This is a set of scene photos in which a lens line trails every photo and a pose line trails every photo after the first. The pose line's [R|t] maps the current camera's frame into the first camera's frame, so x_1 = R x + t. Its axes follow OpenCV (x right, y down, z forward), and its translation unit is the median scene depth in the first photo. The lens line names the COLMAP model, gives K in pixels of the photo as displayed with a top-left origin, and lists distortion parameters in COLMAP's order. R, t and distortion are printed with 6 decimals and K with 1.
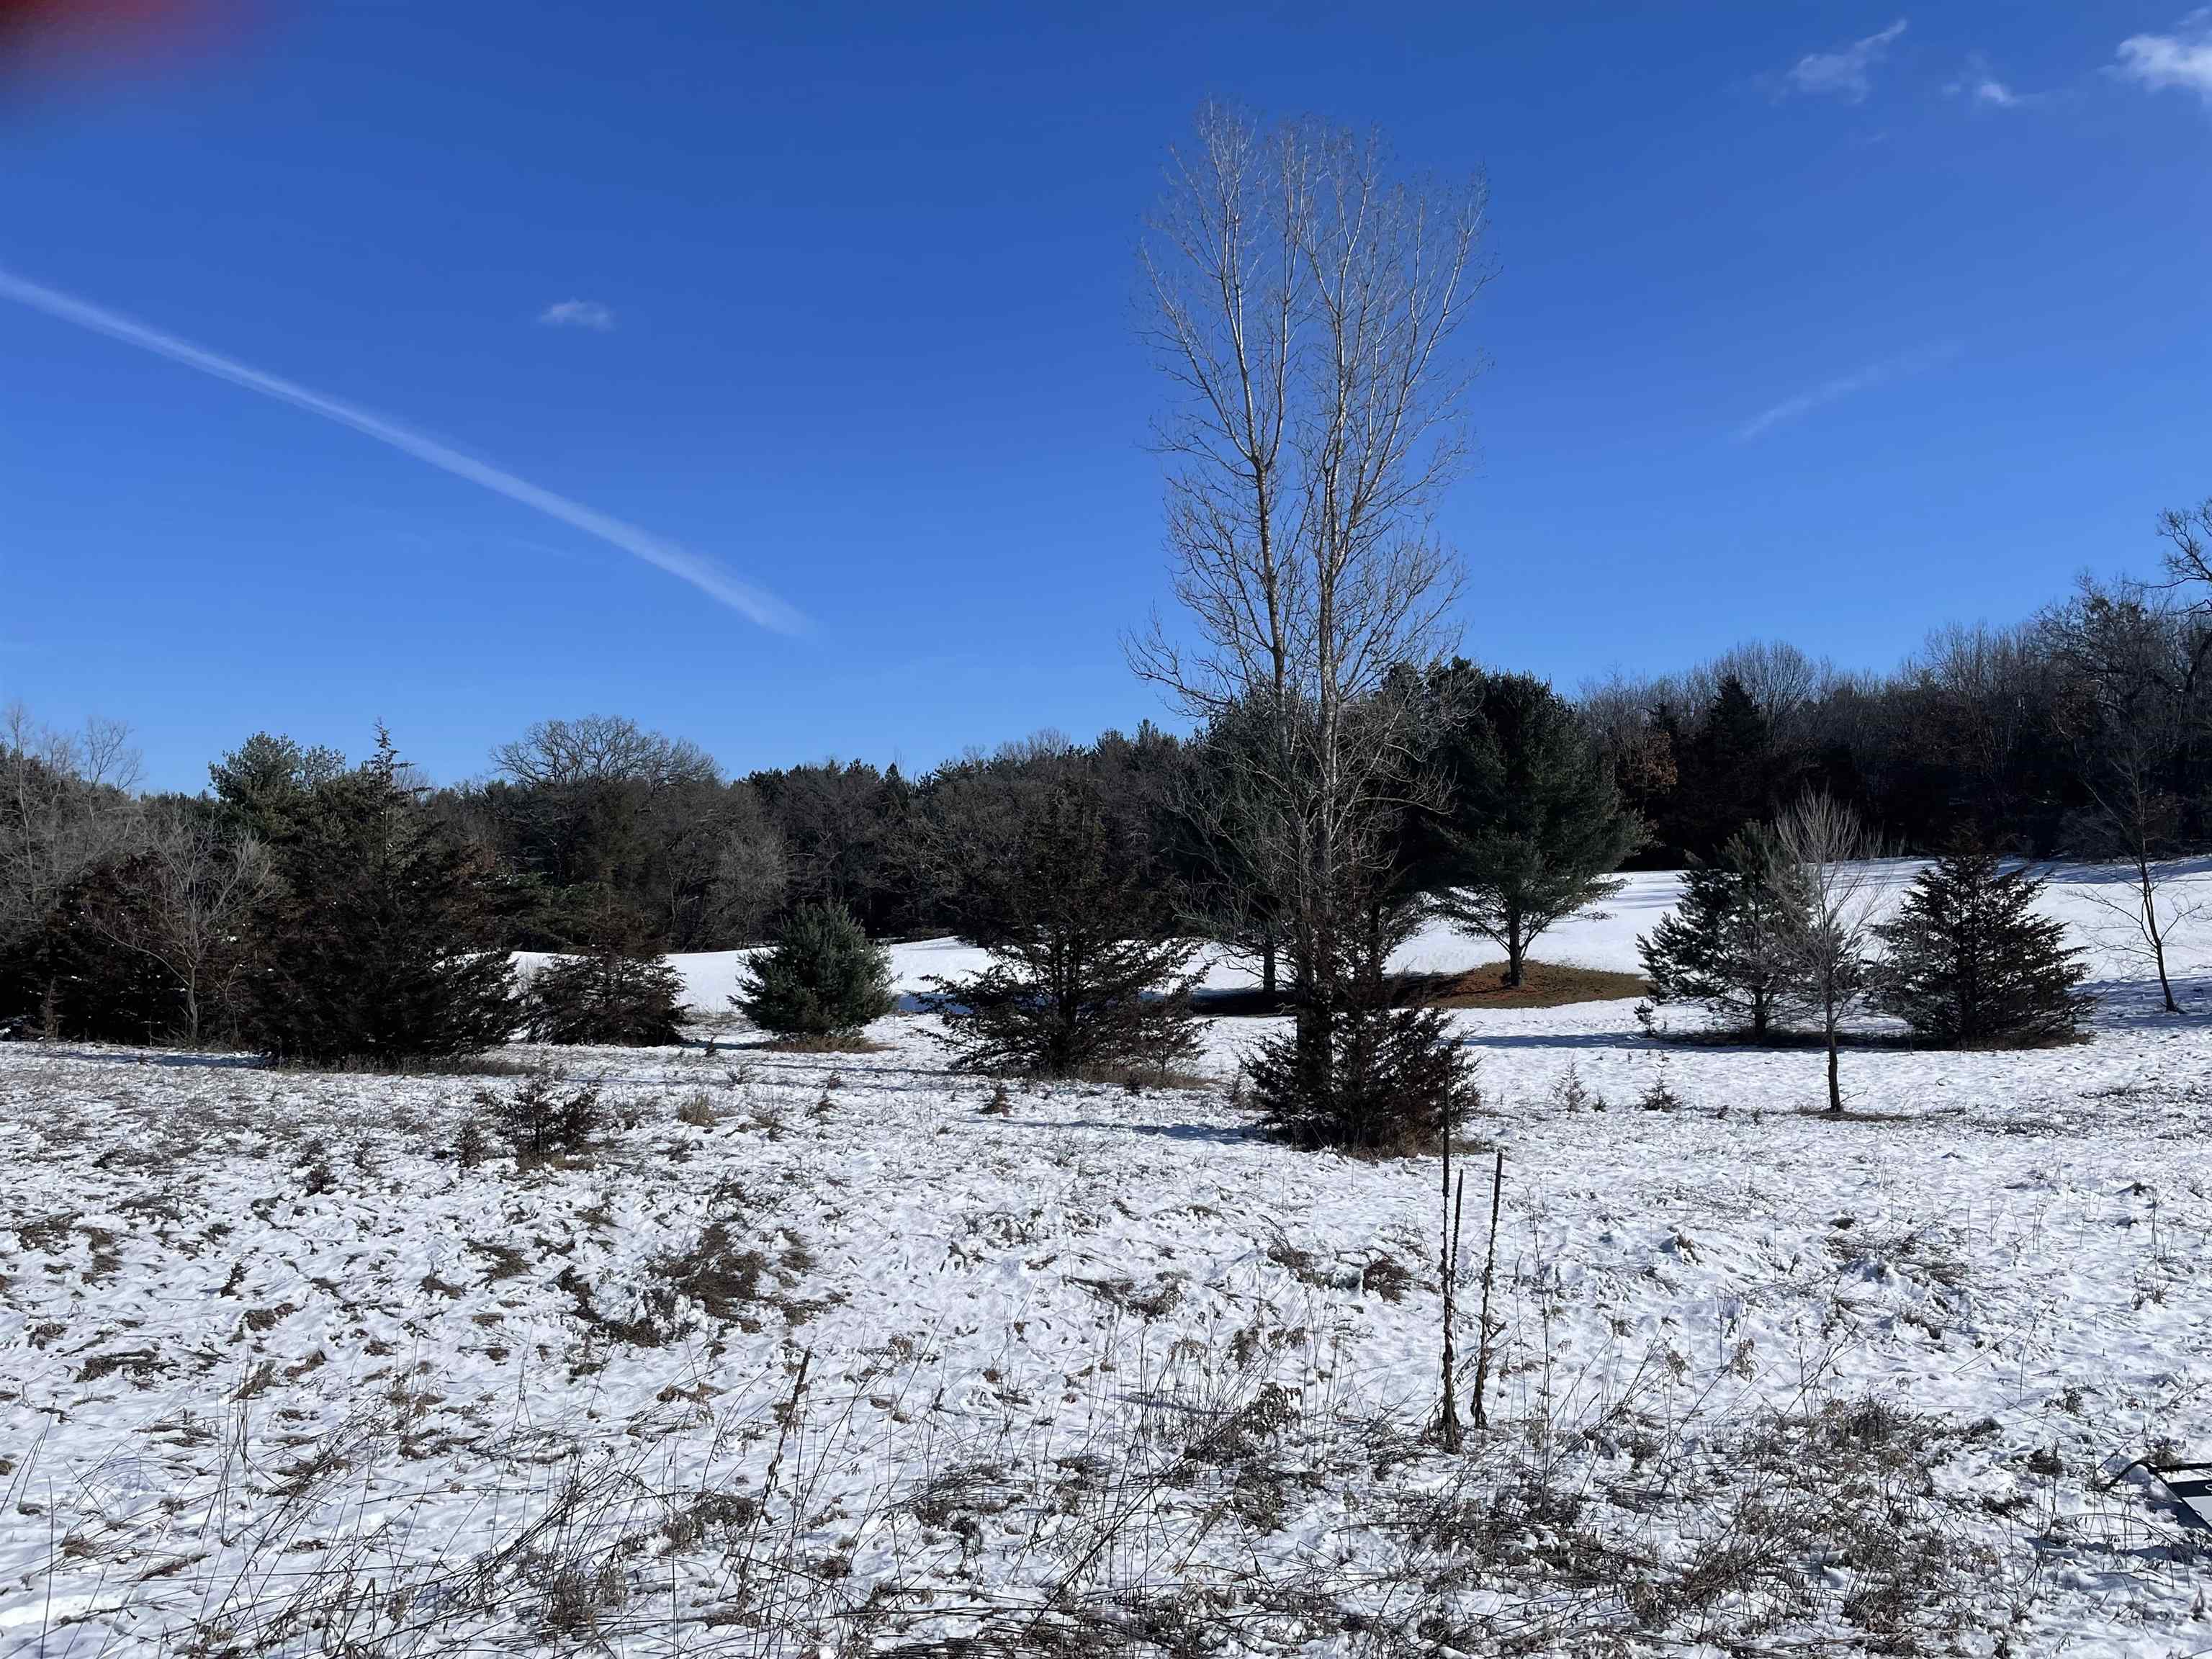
lens RADIAL K [[1750.2, 0, 1106.0], [0, 1750.2, 829.5], [0, 0, 1]] dist [0.121266, -0.000848]
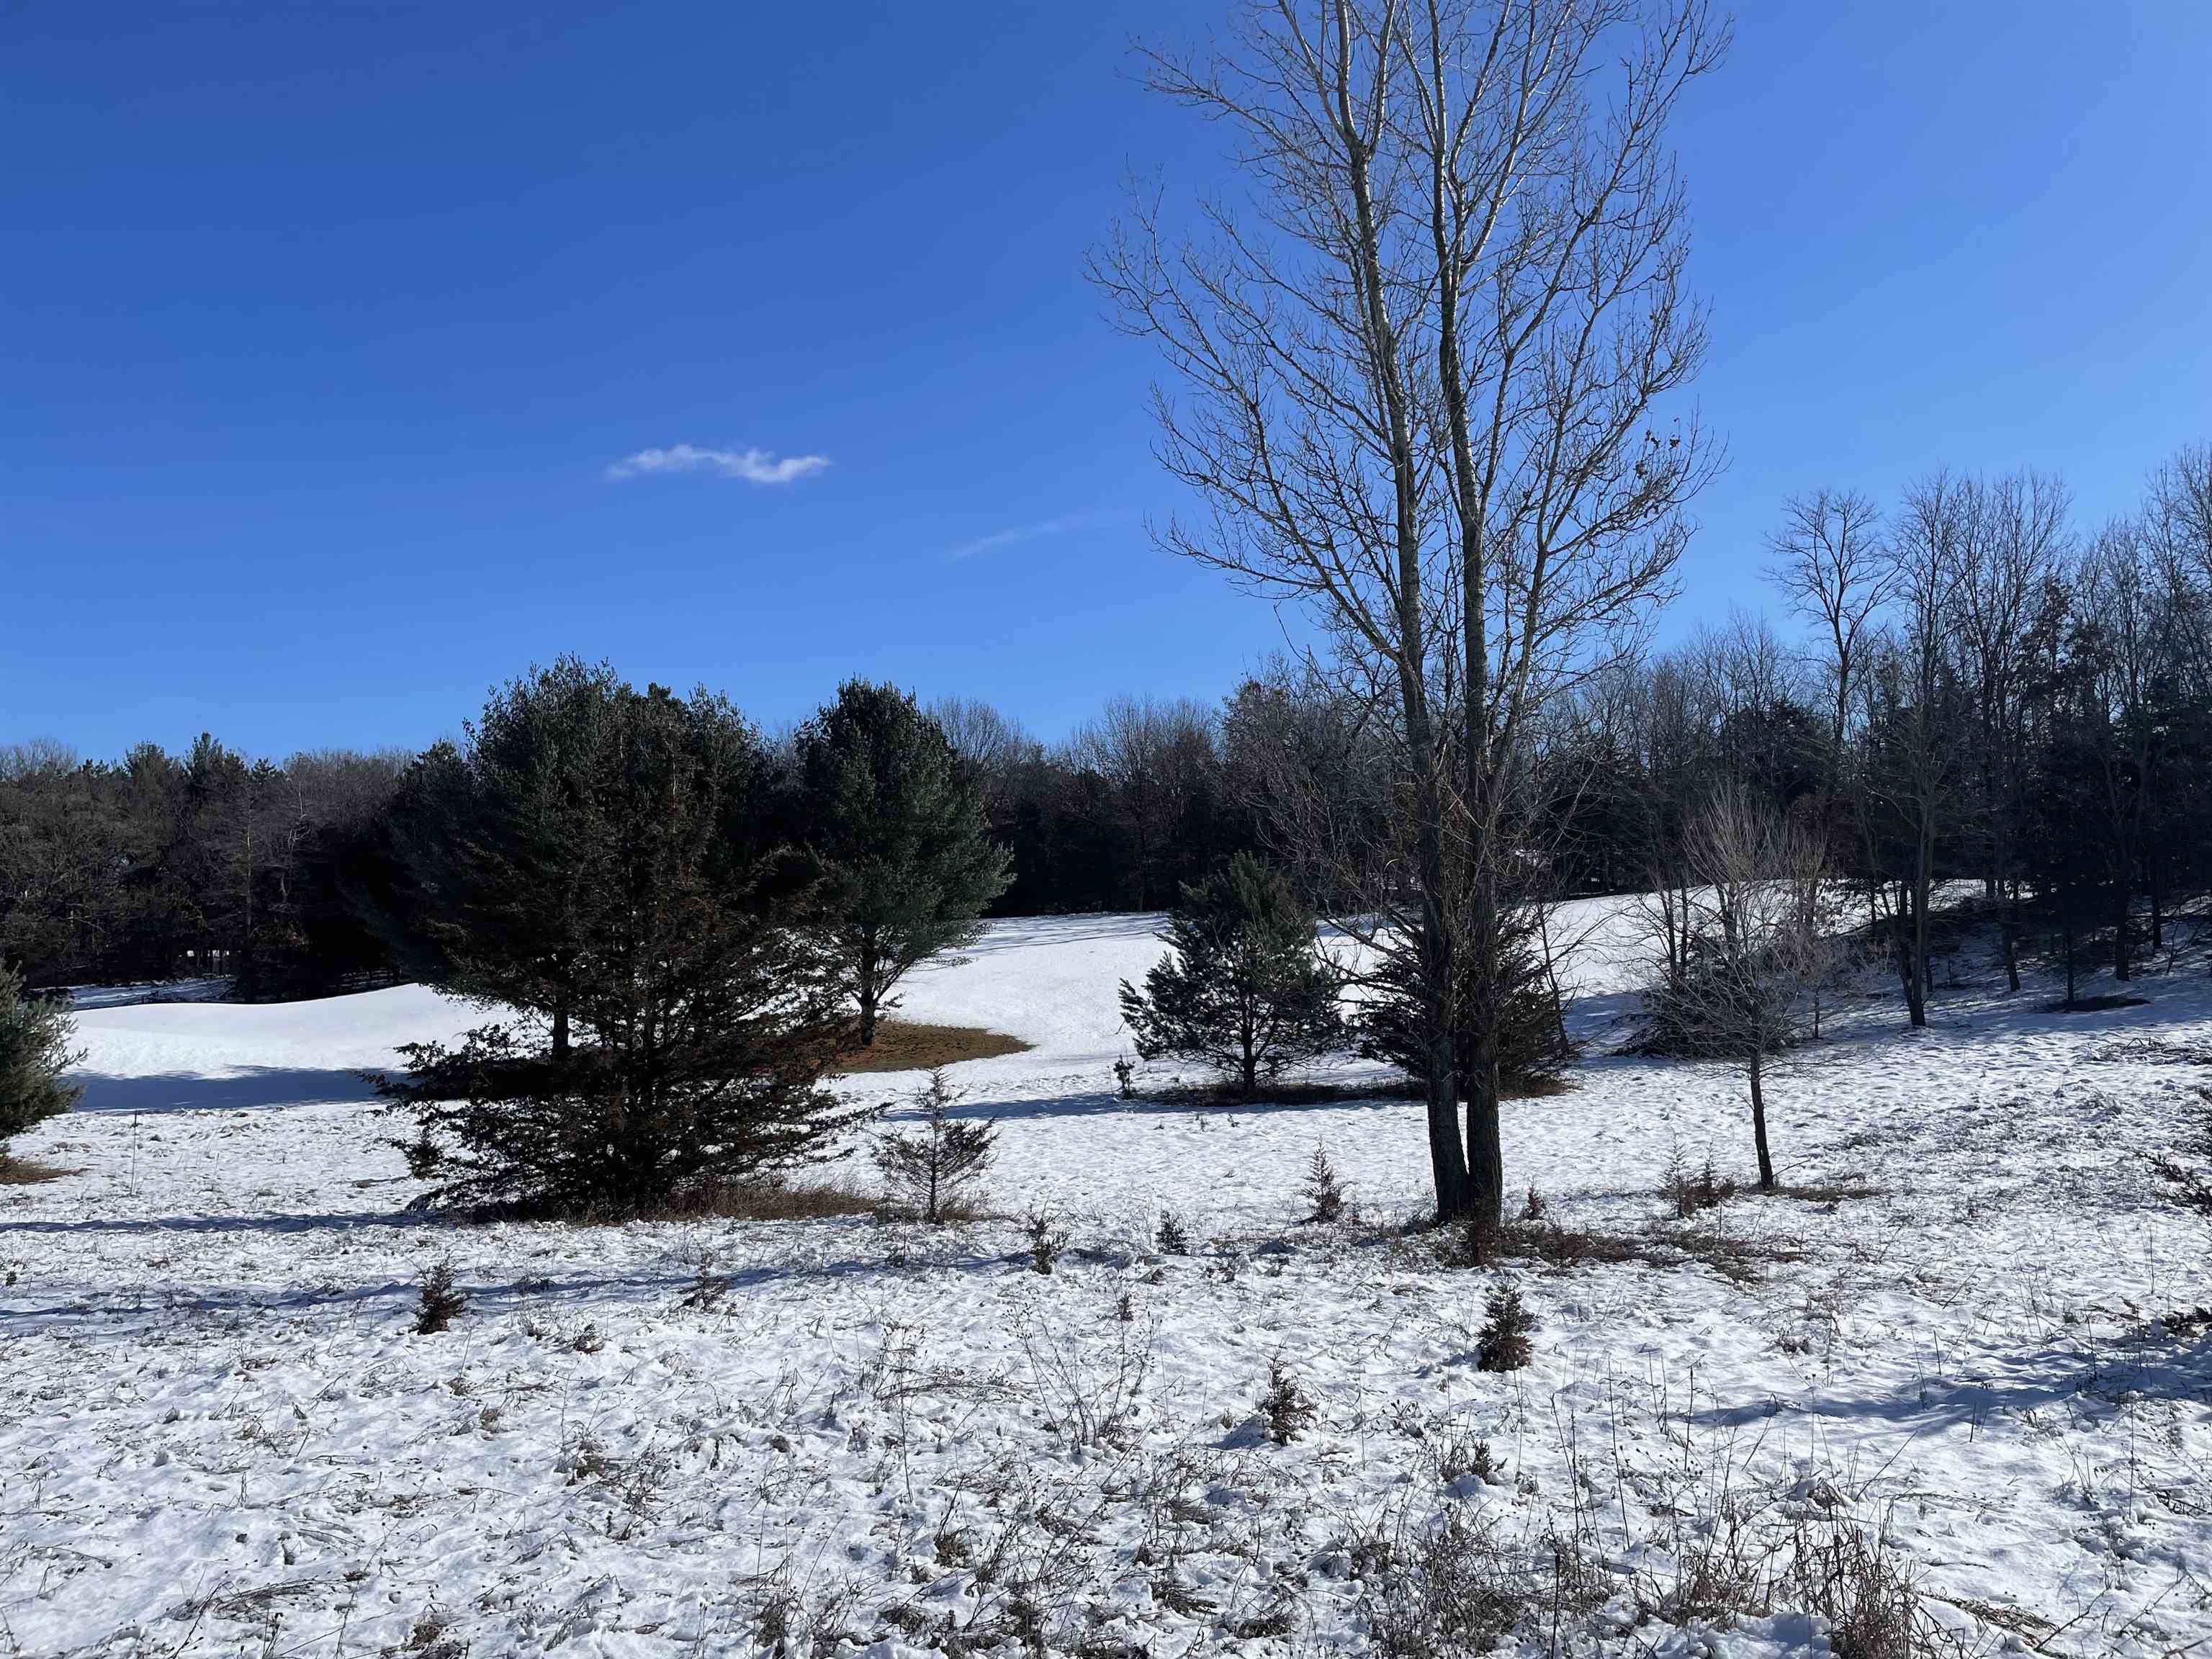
lens RADIAL K [[1750.2, 0, 1106.0], [0, 1750.2, 829.5], [0, 0, 1]] dist [0.121266, -0.000848]
pose [[0.860783, 0.044648, 0.507010, -0.120364], [-0.025888, 0.998696, -0.043995, 0.021056], [-0.508313, 0.024745, 0.860817, 0.232435]]
